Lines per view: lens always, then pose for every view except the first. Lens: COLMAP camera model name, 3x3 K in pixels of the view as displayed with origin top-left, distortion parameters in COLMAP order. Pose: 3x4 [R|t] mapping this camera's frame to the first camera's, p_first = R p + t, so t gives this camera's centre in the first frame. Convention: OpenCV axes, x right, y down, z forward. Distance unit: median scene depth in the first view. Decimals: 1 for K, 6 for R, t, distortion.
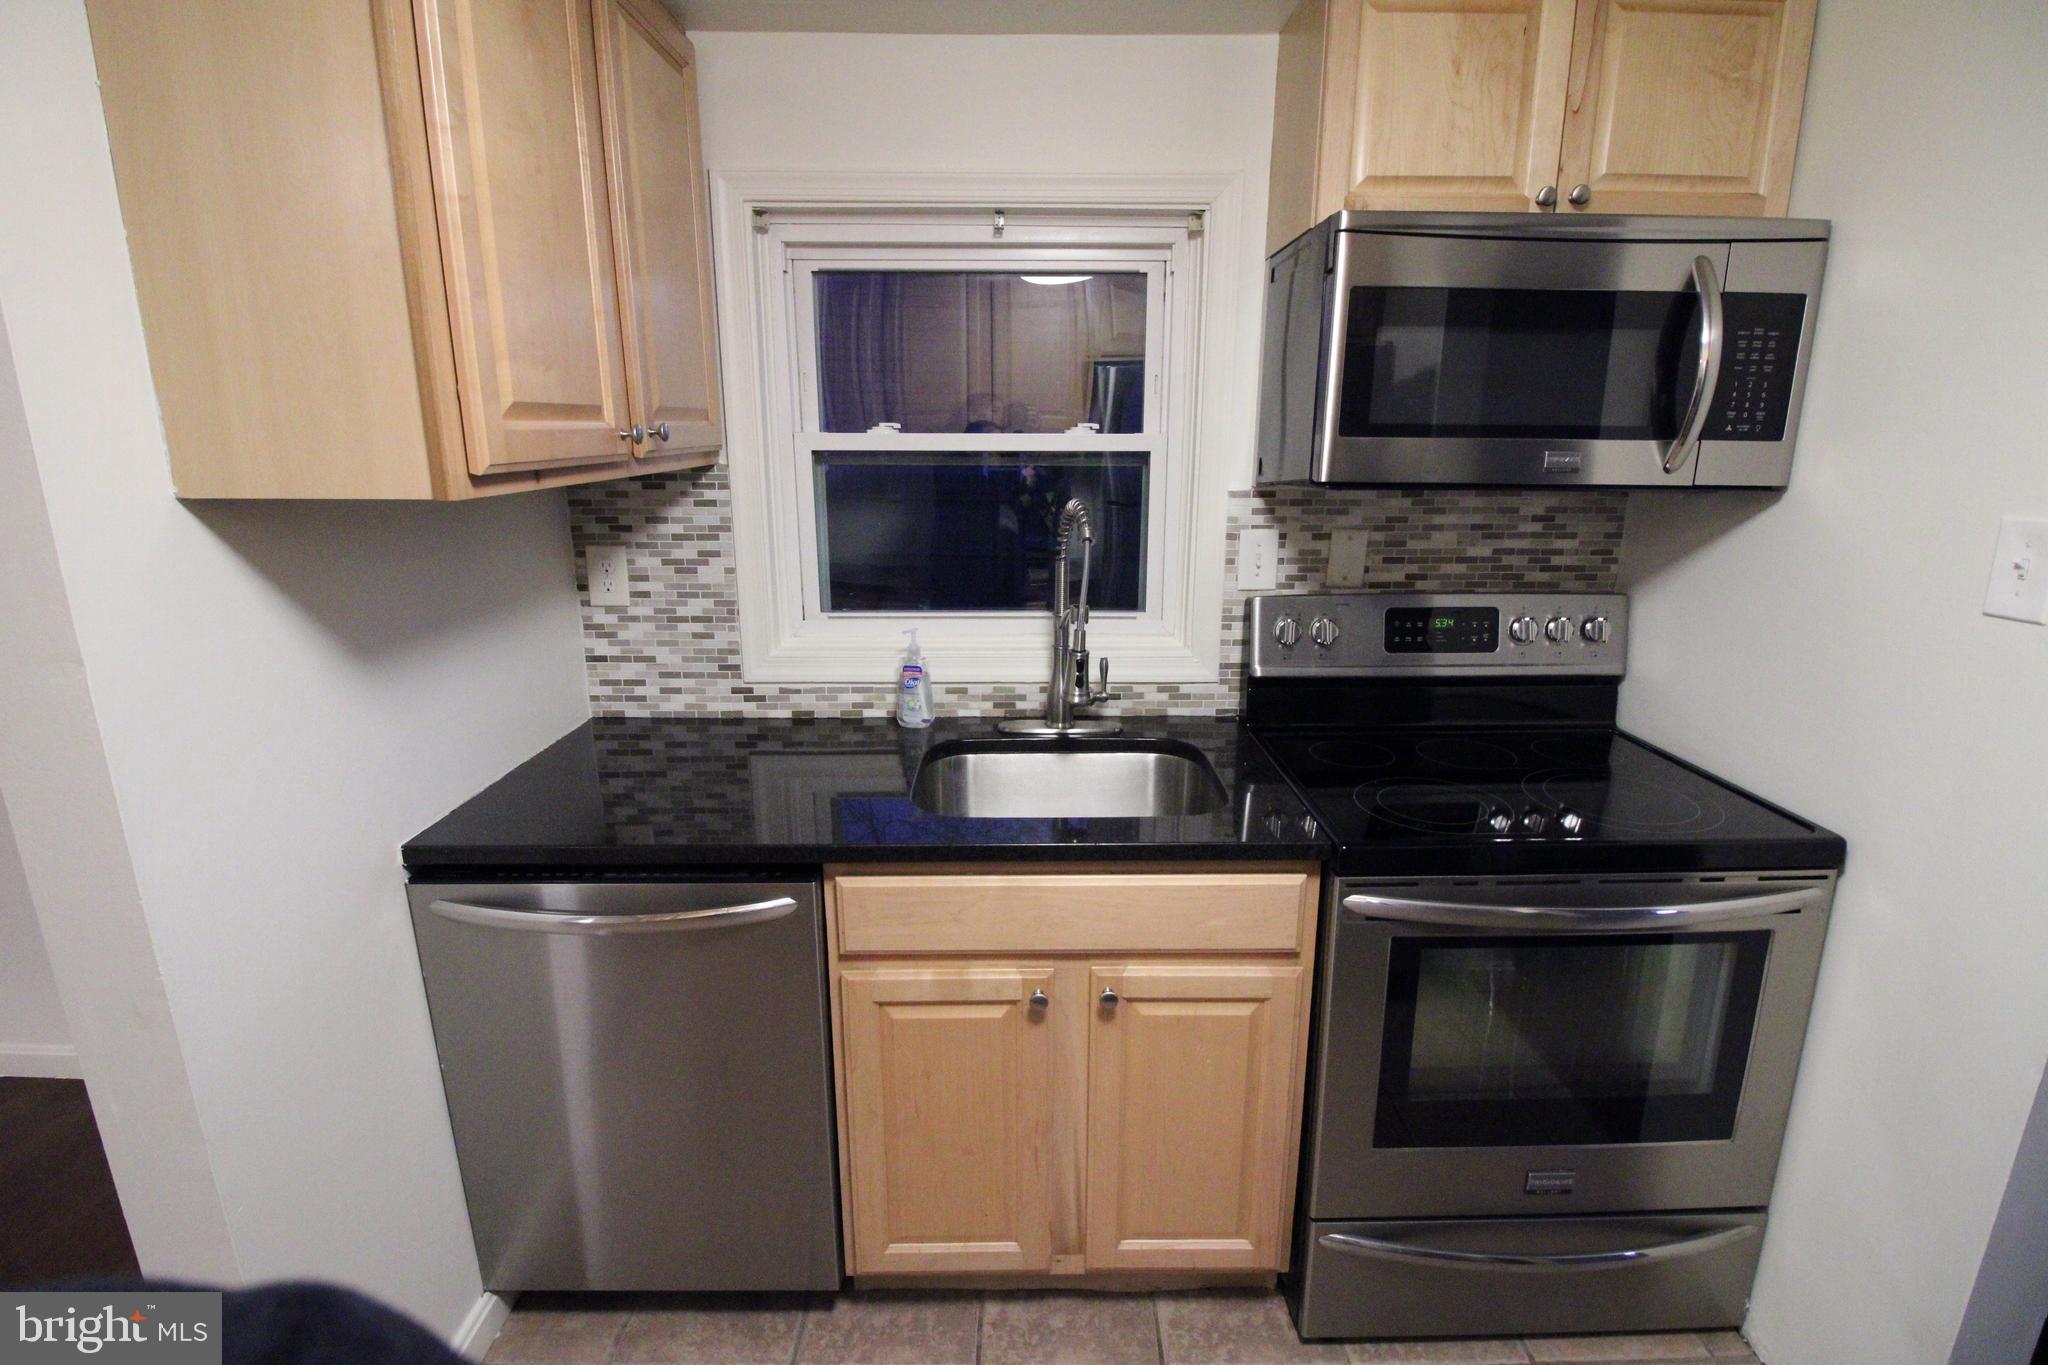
lens RADIAL K [[947.0, 0, 1029.3], [0, 947.0, 669.8], [0, 0, 1]] dist [-0.008946, -0.004429]
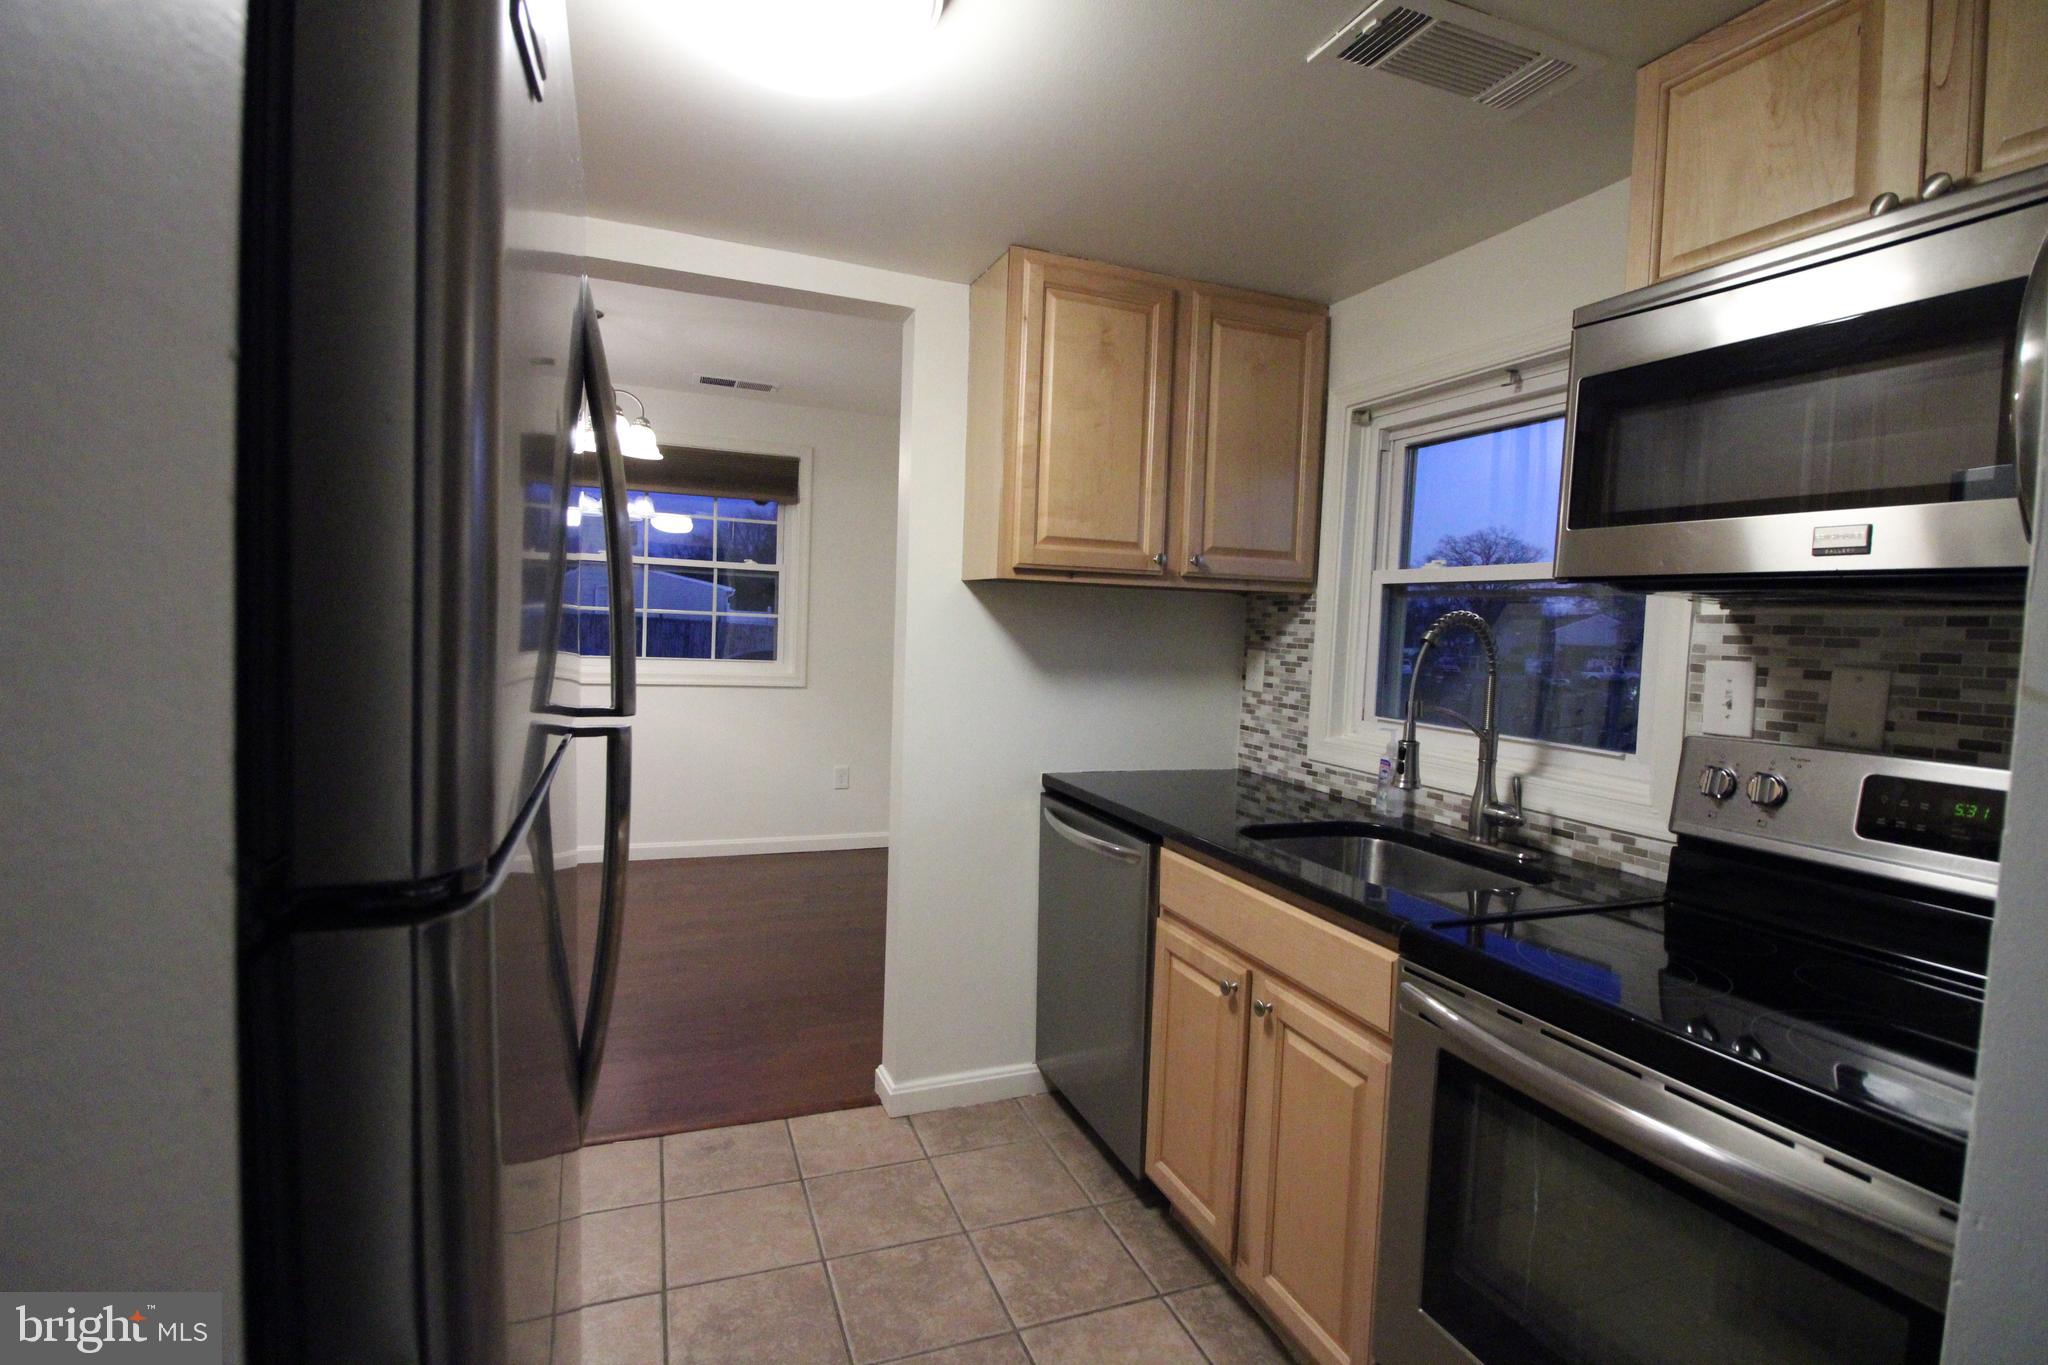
lens RADIAL K [[947.0, 0, 1022.6], [0, 947.0, 674.8], [0, 0, 1]] dist [-0.008946, -0.004429]
pose [[0.362872, 0.063781, -0.929653, 0.775433], [-0.265695, 0.963323, -0.037618, 0.056418], [0.893157, 0.260655, 0.366510, 0.153658]]
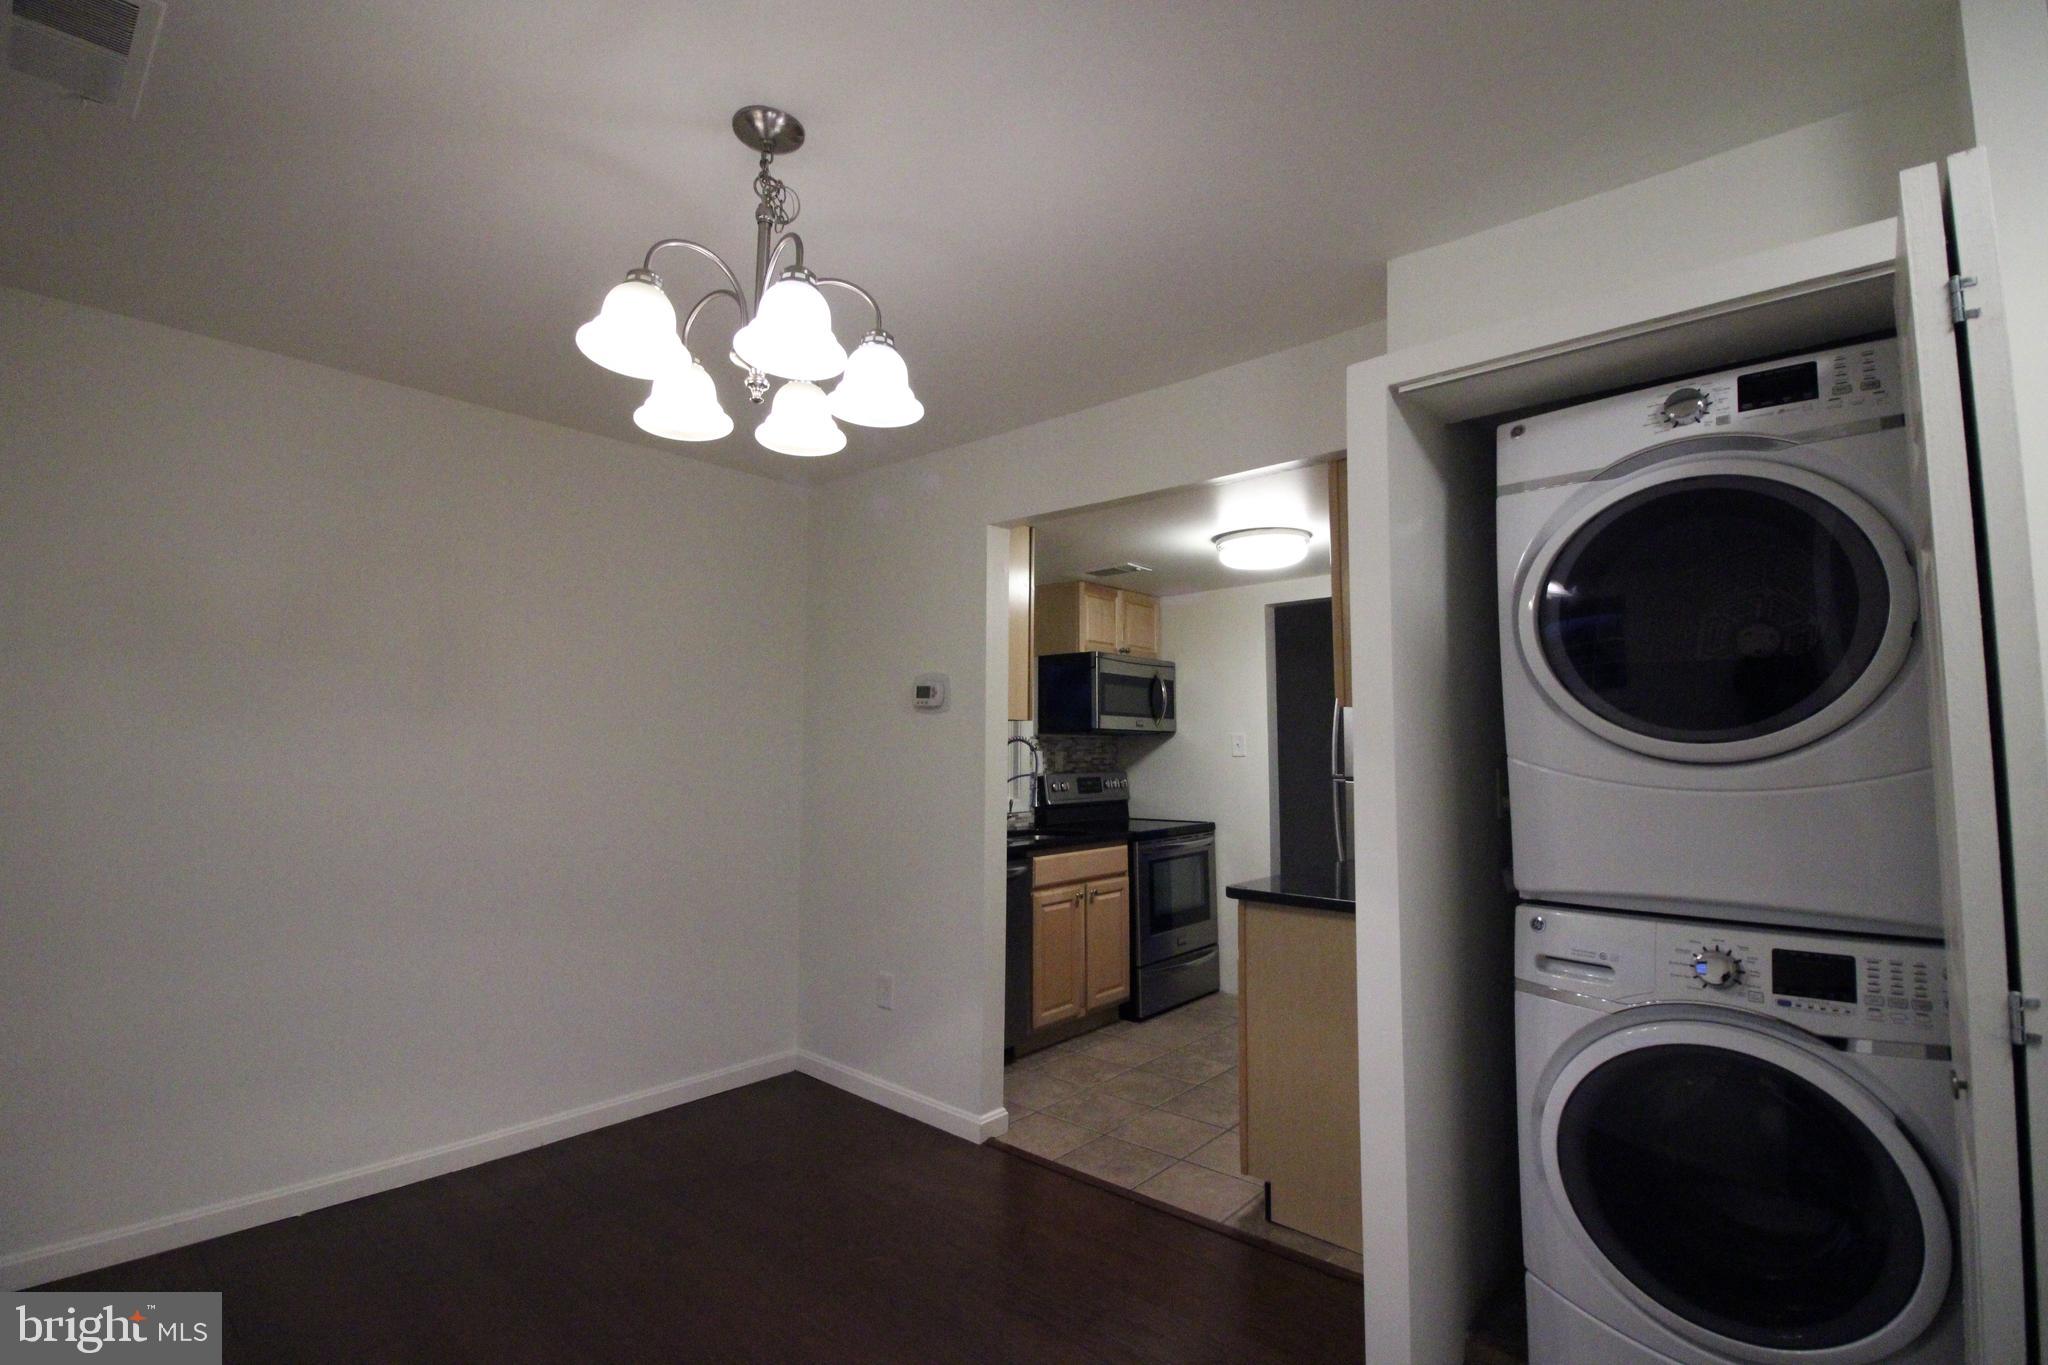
lens RADIAL K [[947.0, 0, 1027.4], [0, 947.0, 669.4], [0, 0, 1]] dist [-0.008946, -0.004429]
pose [[0.666528, 0.057218, 0.743281, -1.762839], [0.179813, 0.955272, -0.234781, 0.252592], [-0.723470, 0.290140, 0.626427, -0.713278]]
